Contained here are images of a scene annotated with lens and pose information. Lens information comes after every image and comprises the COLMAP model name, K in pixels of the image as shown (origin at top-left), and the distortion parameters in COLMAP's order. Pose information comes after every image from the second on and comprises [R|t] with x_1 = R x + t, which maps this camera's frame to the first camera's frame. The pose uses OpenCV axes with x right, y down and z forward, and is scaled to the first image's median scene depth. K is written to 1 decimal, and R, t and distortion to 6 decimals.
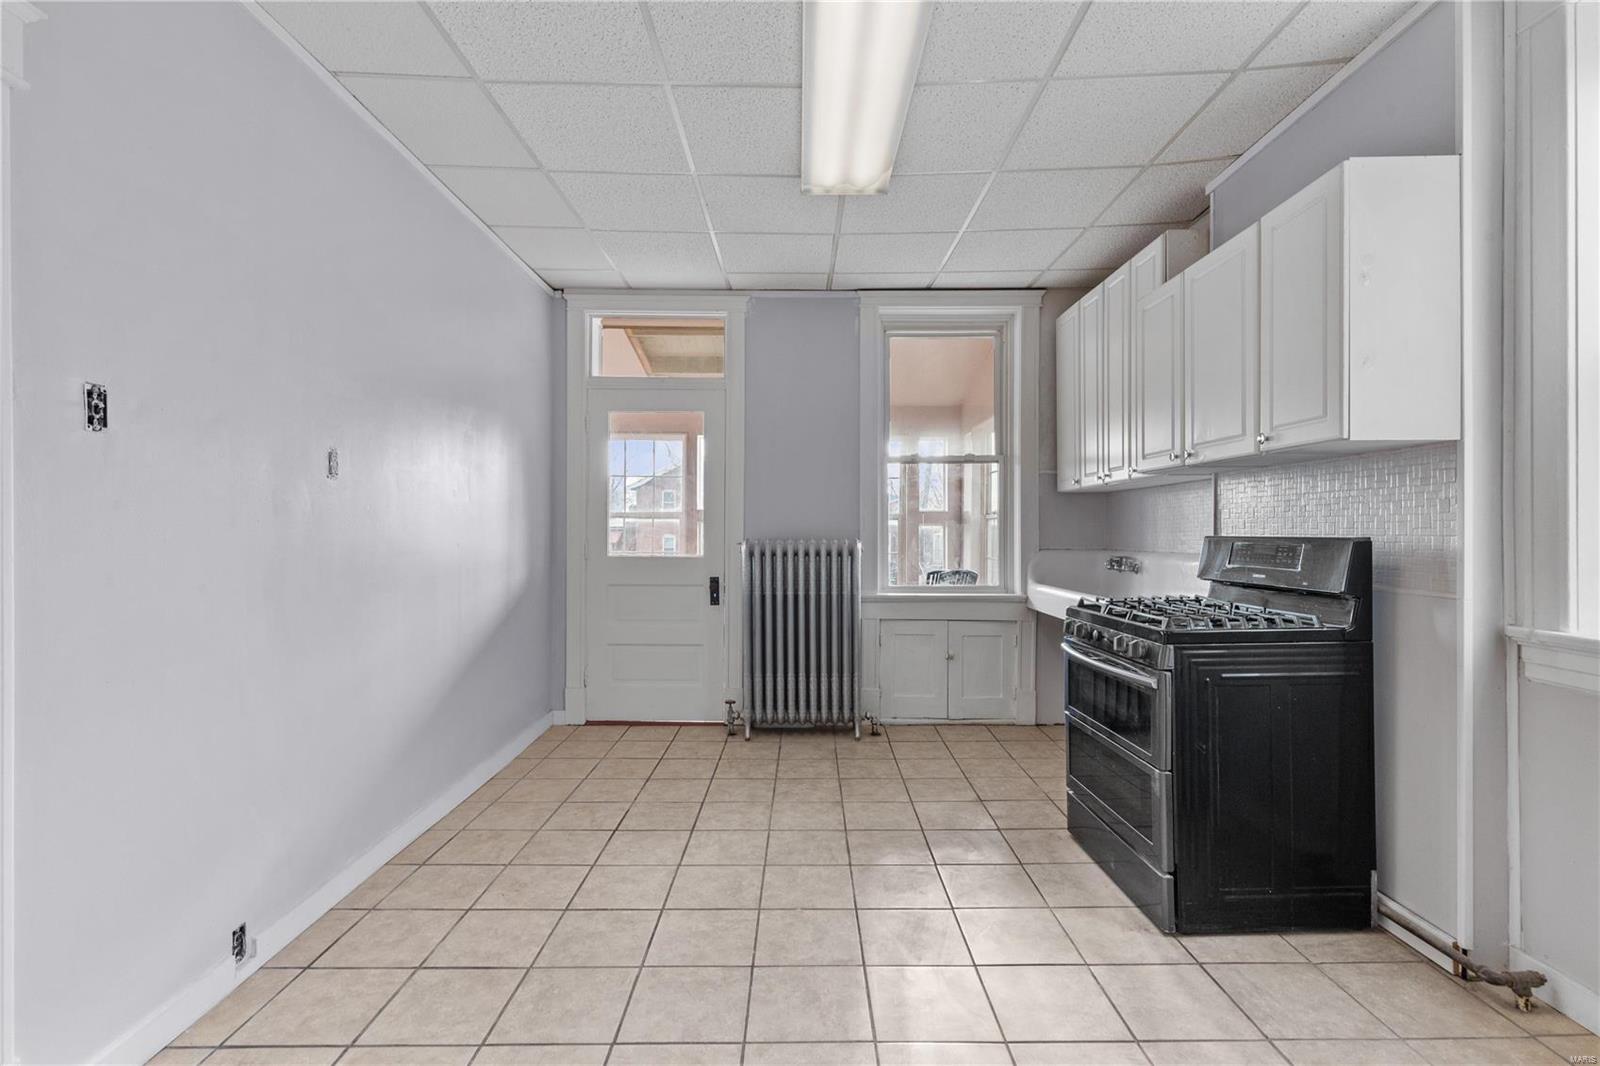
lens RADIAL K [[738.5, 0, 800.7], [0, 738.5, 526.7], [0, 0, 1]] dist [0.003274, 0.000059]
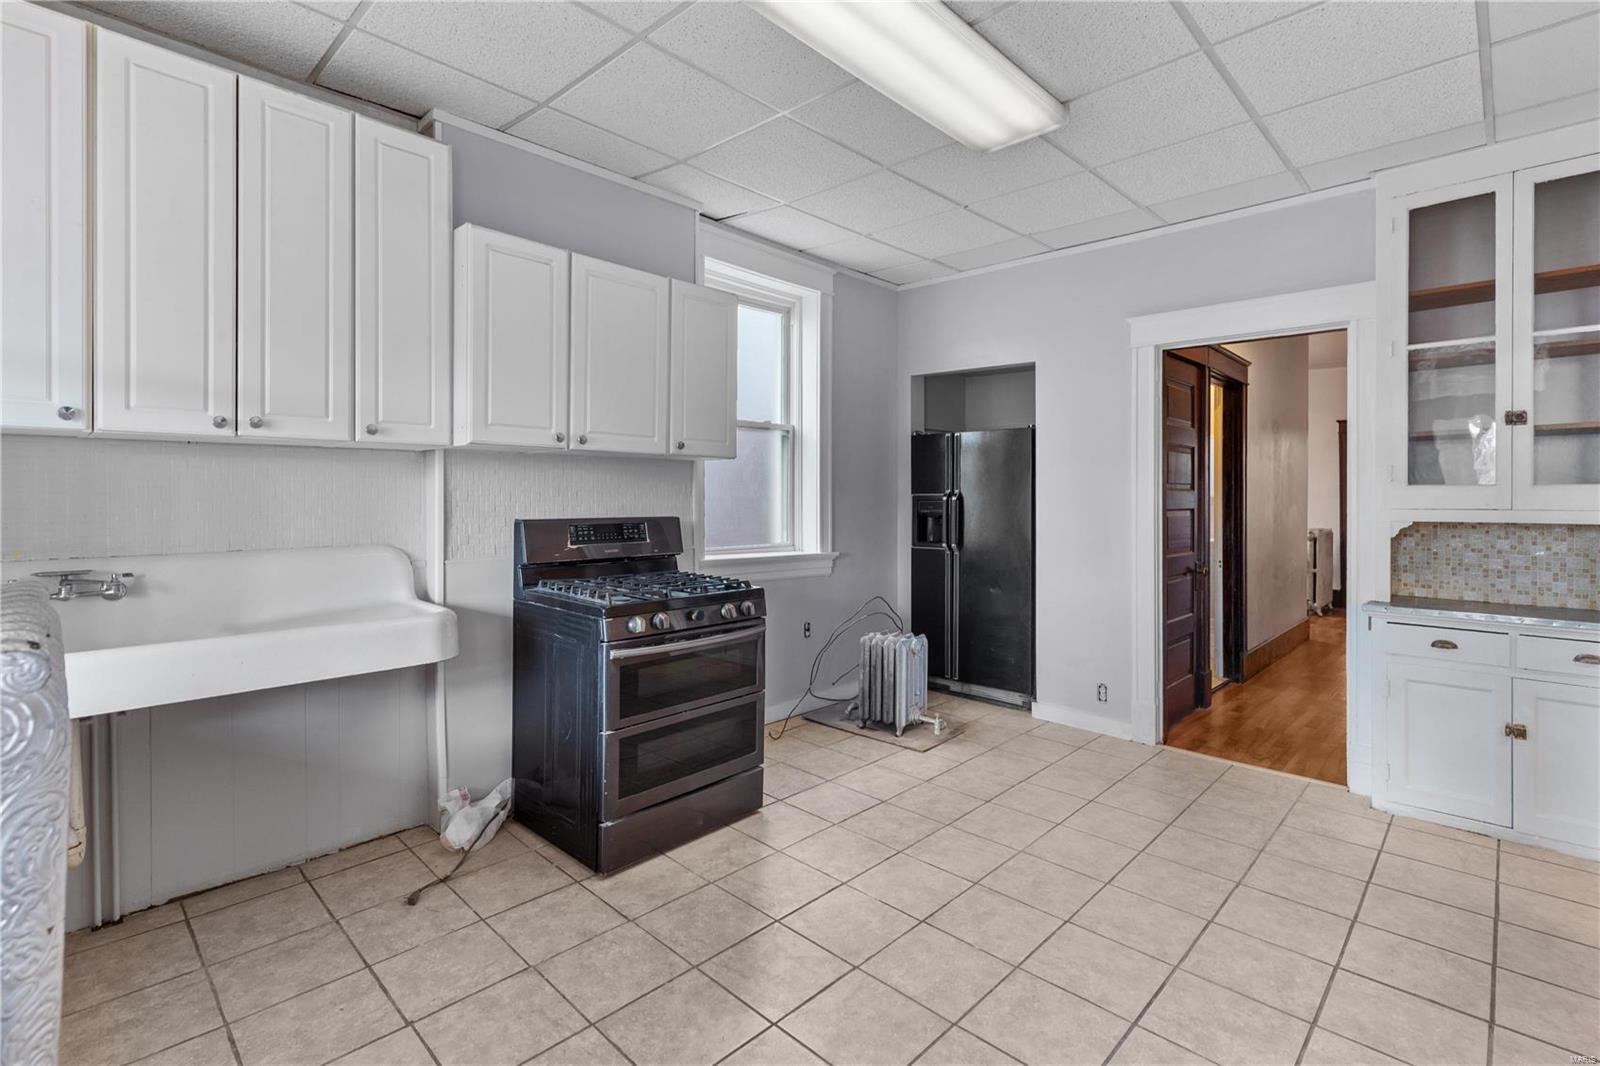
lens RADIAL K [[733.6, 0, 806.7], [0, 733.6, 498.2], [0, 0, 1]] dist [0.002787, 0.000283]
pose [[-0.720885, 0.002258, 0.693051, -0.286041], [-0.003298, 0.999972, -0.006689, -0.007847], [-0.693047, -0.007108, -0.720858, 1.090216]]
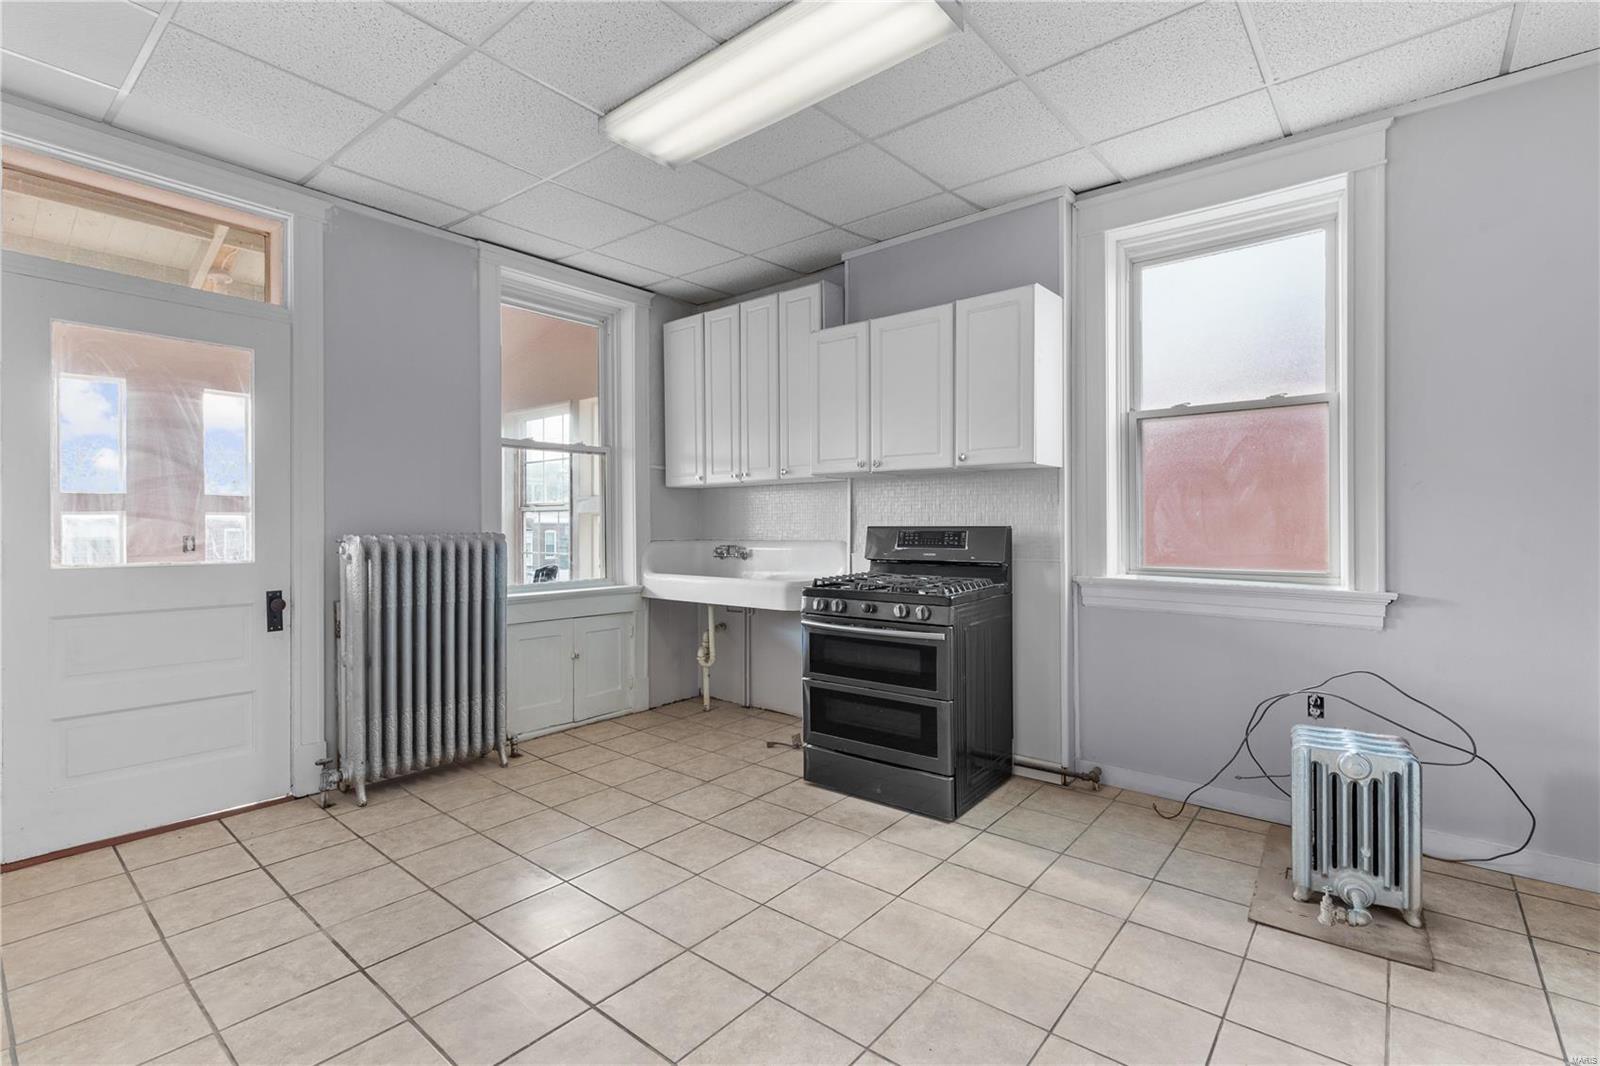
lens RADIAL K [[727.7, 0, 810.3], [0, 727.7, 524.2], [0, 0, 1]] dist [0.002799, -0.000119]
pose [[0.628402, -0.002508, 0.777885, -0.393194], [-0.001427, 0.999989, 0.004376, 0.002528], [-0.777888, -0.003860, 0.628391, 0.208695]]
